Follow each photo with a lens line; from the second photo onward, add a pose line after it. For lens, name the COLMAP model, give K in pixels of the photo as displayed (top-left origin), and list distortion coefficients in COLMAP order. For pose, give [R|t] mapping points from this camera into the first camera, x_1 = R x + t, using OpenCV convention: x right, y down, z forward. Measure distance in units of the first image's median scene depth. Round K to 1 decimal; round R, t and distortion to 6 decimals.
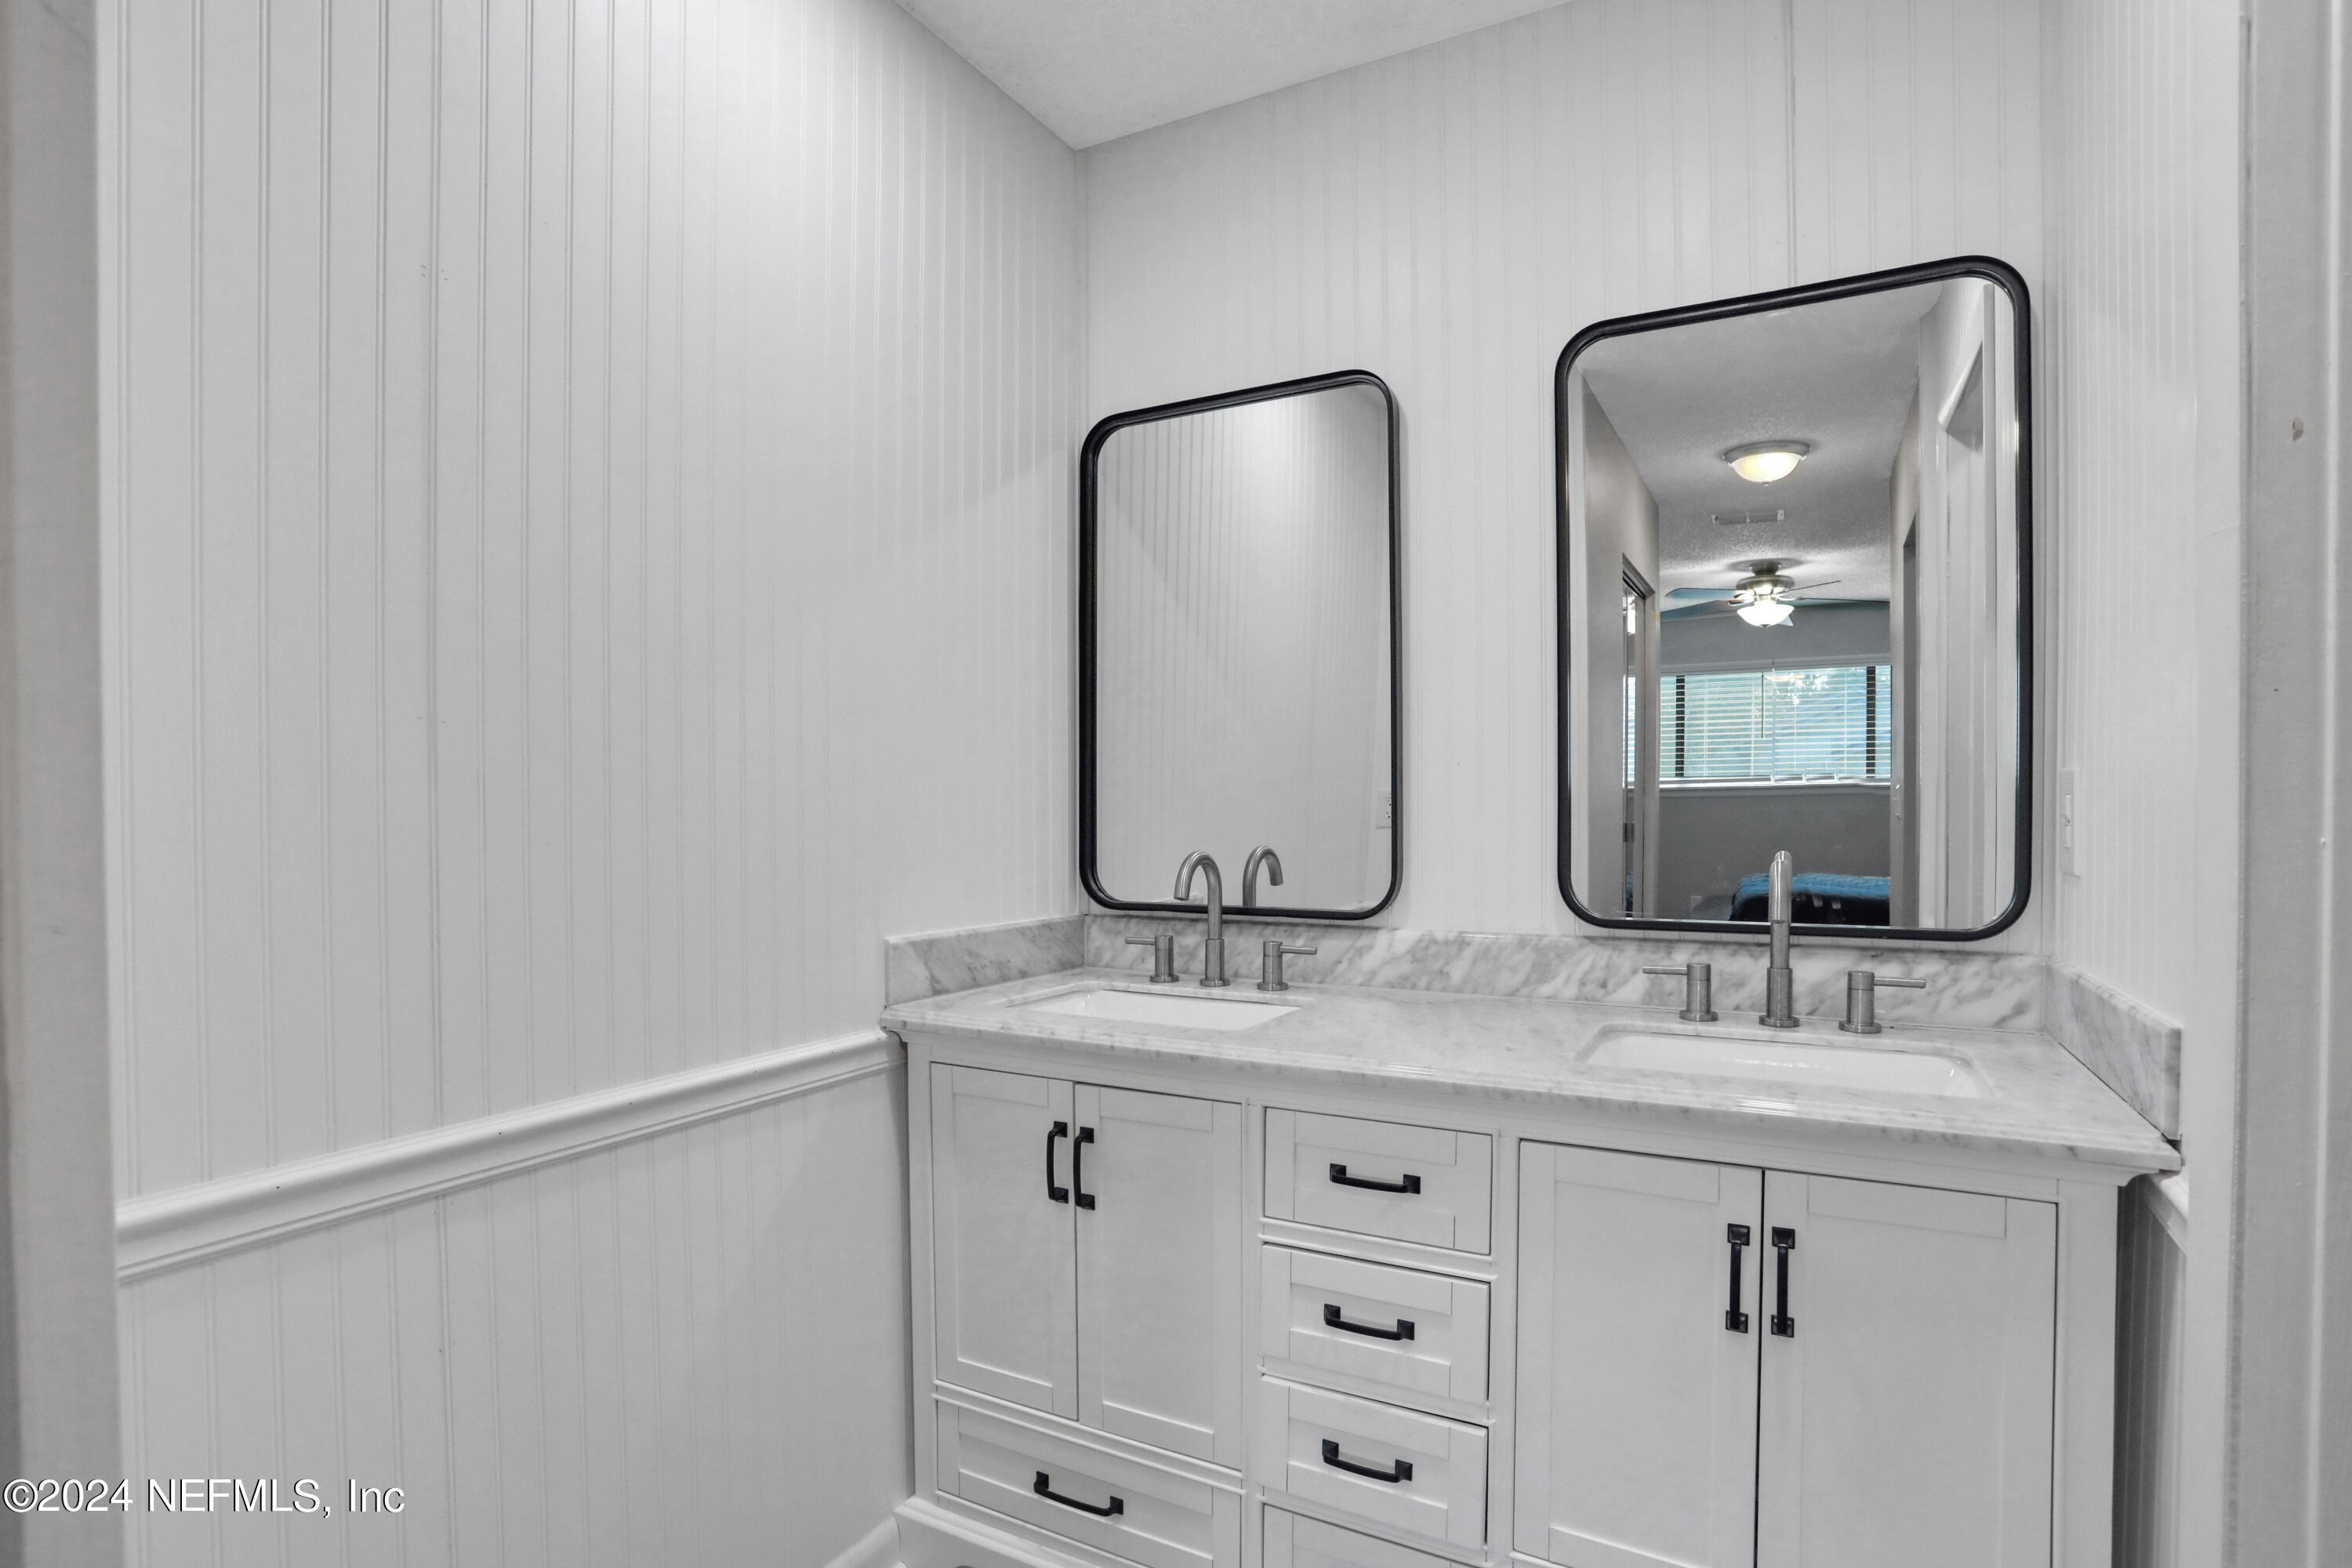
lens RADIAL K [[1152.0, 0, 1174.2], [0, 1152.0, 850.5], [0, 0, 1]] dist [-0.040593, -0.000043]
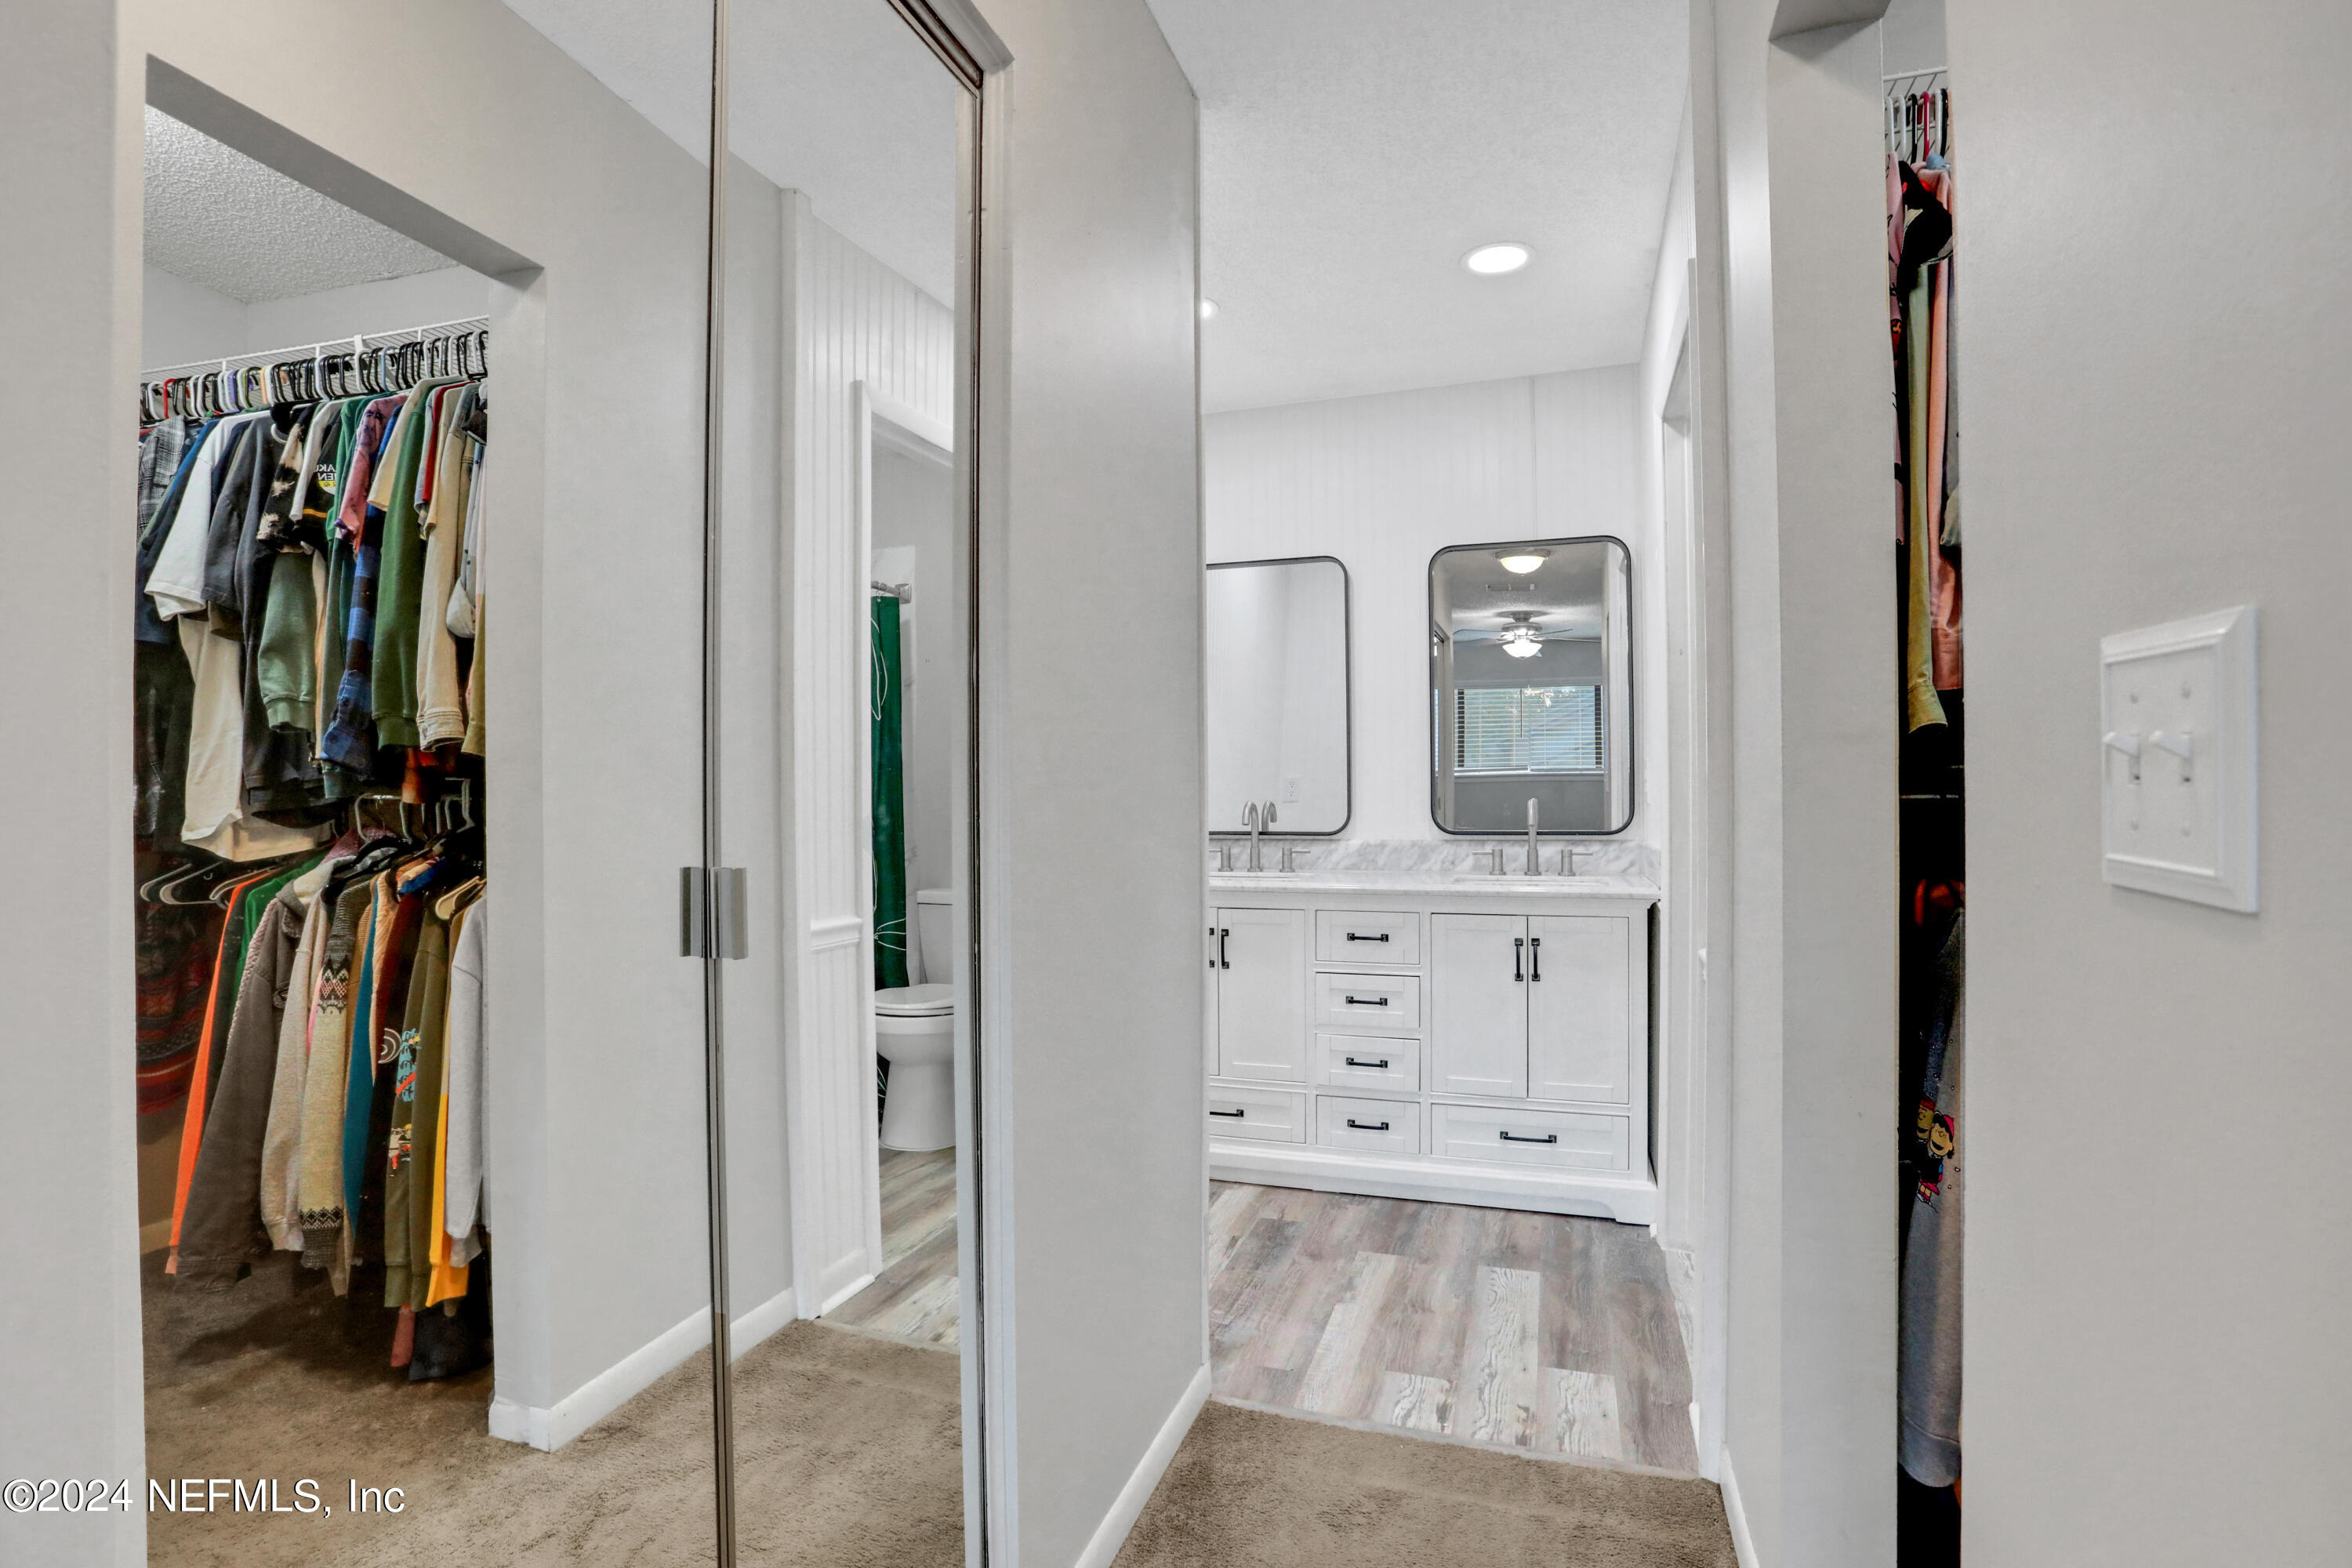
lens RADIAL K [[1153.6, 0, 1164.6], [0, 1153.6, 802.6], [0, 0, 1]] dist [-0.081095, 0.039328]
pose [[0.984820, 0.000785, 0.173574, -0.482711], [0.005164, 0.999415, -0.033818, 0.073996], [-0.173499, 0.034201, 0.984240, -0.923484]]
